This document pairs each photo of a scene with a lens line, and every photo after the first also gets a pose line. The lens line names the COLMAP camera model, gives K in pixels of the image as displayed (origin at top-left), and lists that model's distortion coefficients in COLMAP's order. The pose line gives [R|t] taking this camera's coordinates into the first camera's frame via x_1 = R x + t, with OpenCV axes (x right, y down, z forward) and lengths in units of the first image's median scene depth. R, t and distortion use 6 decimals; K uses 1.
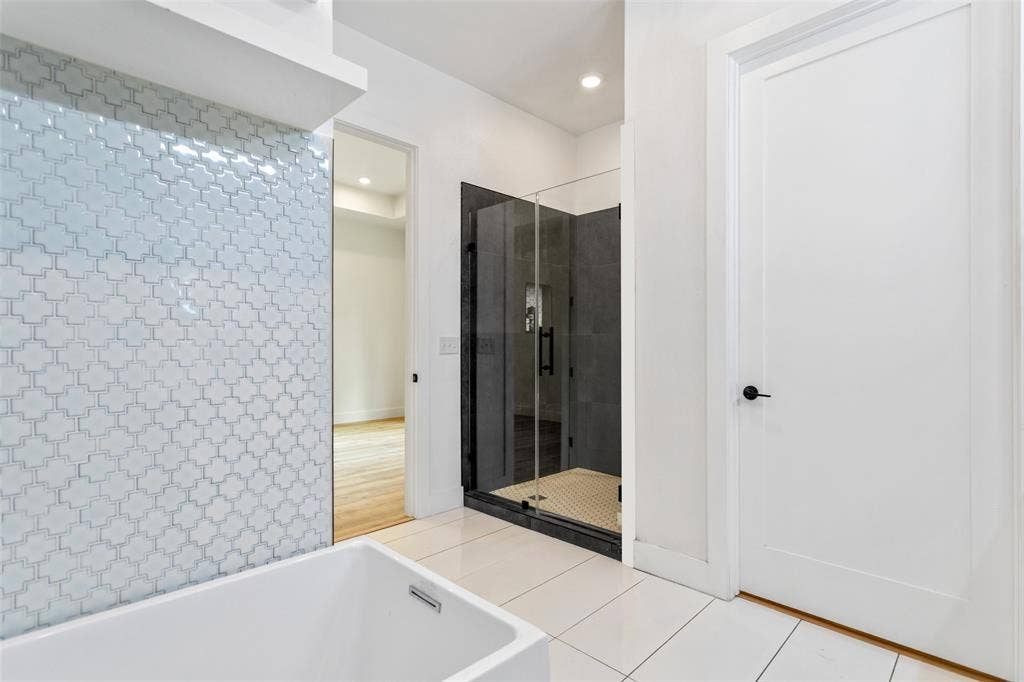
lens RADIAL K [[491.0, 0, 511.8], [0, 491.0, 342.2], [0, 0, 1]] dist [0.002555, 0.001304]
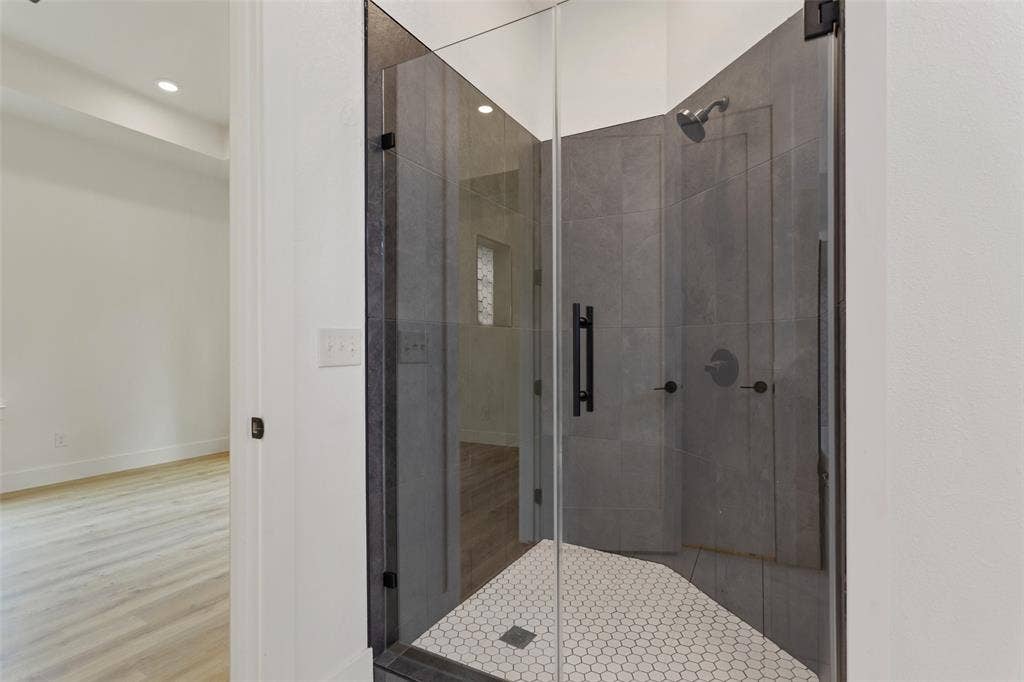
lens RADIAL K [[491.0, 0, 511.8], [0, 491.0, 342.2], [0, 0, 1]] dist [0.002555, 0.001304]
pose [[0.963679, -0.003604, 0.267040, -0.093550], [0.003635, 0.999993, 0.000381, 0.001989], [-0.267040, 0.000604, 0.963685, 0.503917]]
